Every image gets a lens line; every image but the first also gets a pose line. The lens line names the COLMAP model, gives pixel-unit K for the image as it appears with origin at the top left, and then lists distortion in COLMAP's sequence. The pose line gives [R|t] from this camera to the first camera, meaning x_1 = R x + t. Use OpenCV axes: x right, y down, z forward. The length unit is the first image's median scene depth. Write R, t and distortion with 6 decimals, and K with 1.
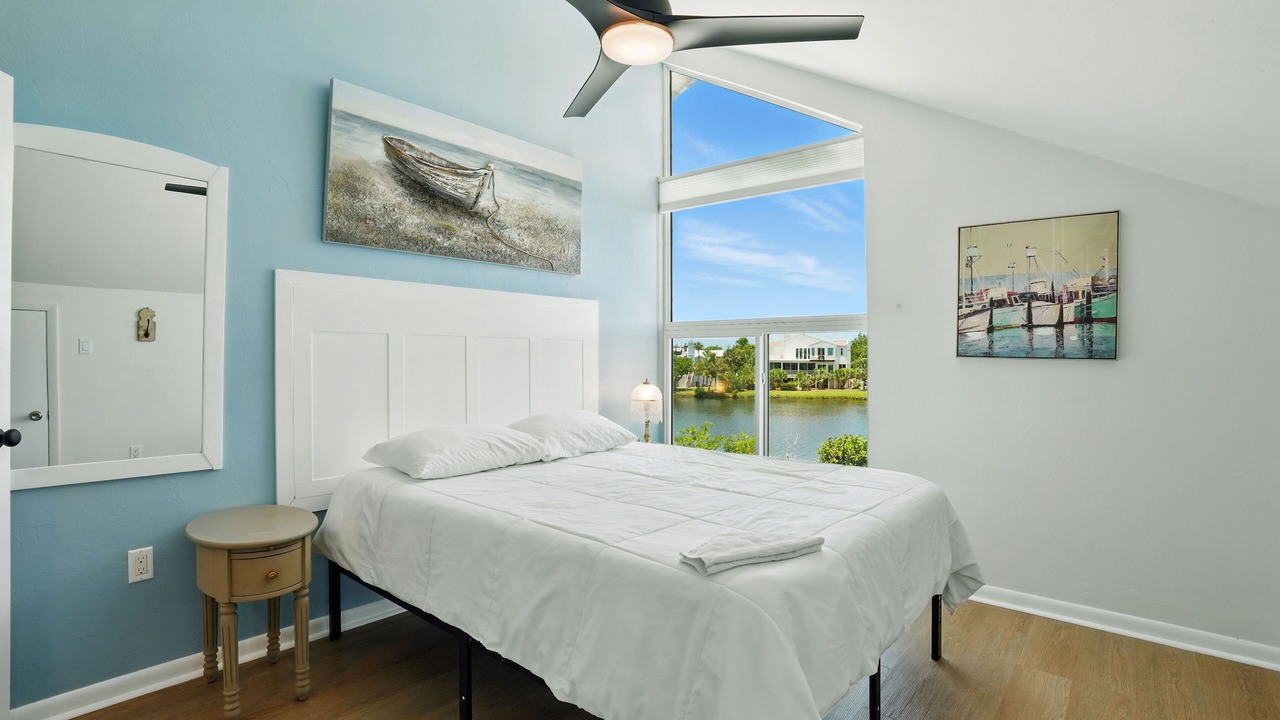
lens RADIAL K [[603.9, 0, 634.8], [0, 603.9, 347.7], [0, 0, 1]] dist [-0.071058, 0.029465]
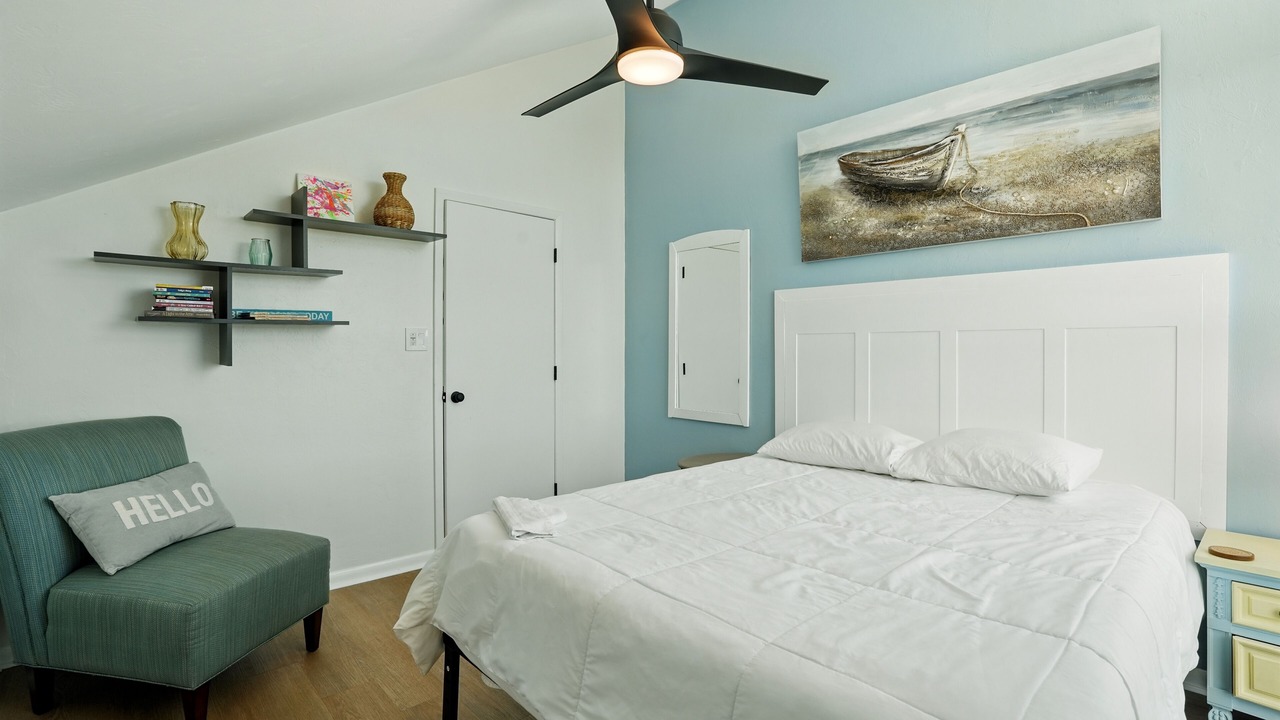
lens RADIAL K [[603.9, 0, 634.8], [0, 603.9, 347.7], [0, 0, 1]] dist [-0.071058, 0.029465]
pose [[-0.116082, -0.006340, -0.993219, 0.680406], [0.016857, 0.999823, -0.008352, 0.005801], [0.993097, -0.017712, -0.115955, 0.680042]]
